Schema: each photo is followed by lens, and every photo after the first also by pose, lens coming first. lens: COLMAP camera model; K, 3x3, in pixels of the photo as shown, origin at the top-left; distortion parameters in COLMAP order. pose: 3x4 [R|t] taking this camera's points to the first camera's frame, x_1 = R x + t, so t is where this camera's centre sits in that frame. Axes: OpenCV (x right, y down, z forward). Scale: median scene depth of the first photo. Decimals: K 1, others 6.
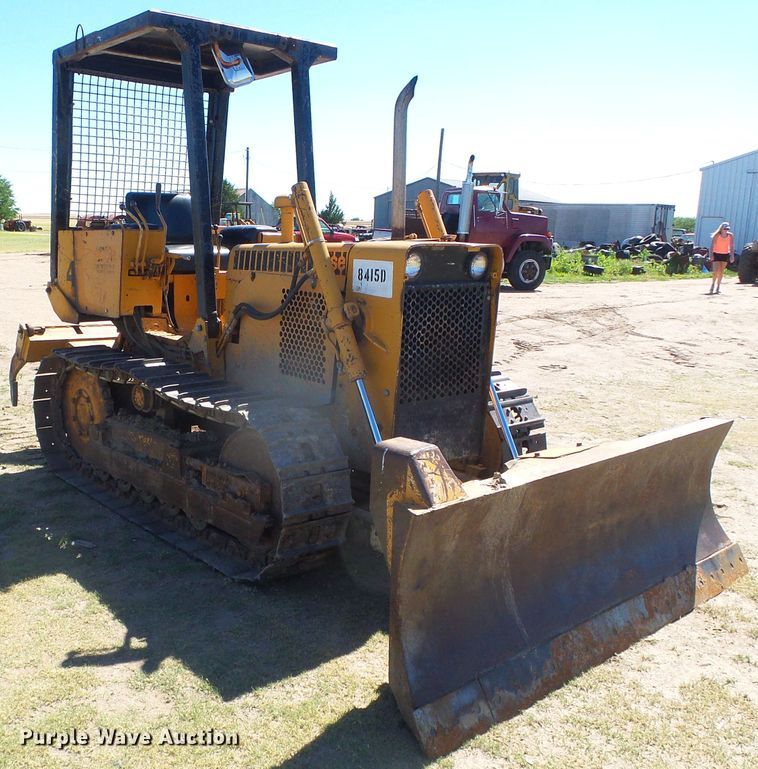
lens RADIAL K [[820.8, 0, 379.0], [0, 820.8, 384.5], [0, 0, 1]] dist [-0.003756, 0.032003]
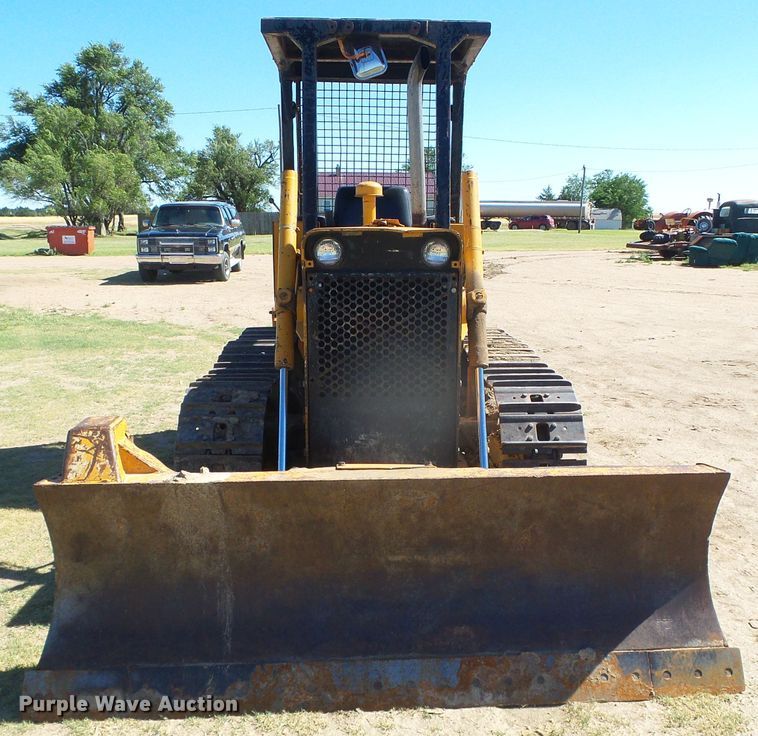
lens RADIAL K [[867.4, 0, 491.1], [0, 867.4, 386.8], [0, 0, 1]] dist [0.004540, -0.015296]
pose [[0.803093, 0.092517, -0.588628, 0.748084], [-0.095446, 0.995090, 0.026181, -0.032379], [0.588160, 0.035156, 0.807980, 0.289775]]
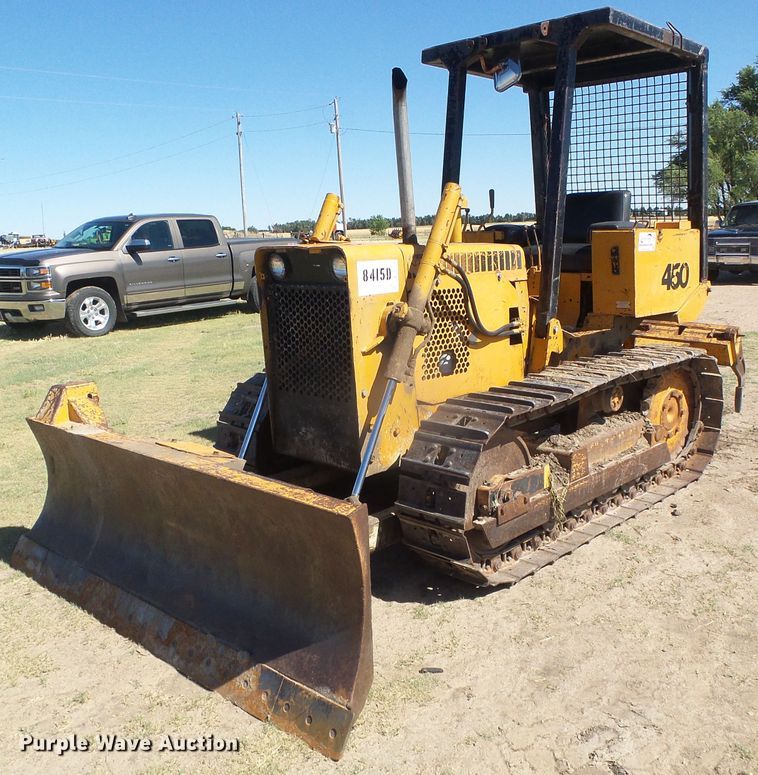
lens RADIAL K [[869.4, 0, 379.0], [0, 869.4, 387.5], [0, 0, 1]] dist [0.005909, -0.027237]
pose [[0.047790, 0.155748, -0.986640, 1.156789], [-0.153078, 0.977242, 0.146850, -0.168926], [0.987058, 0.144015, 0.070544, 1.020252]]
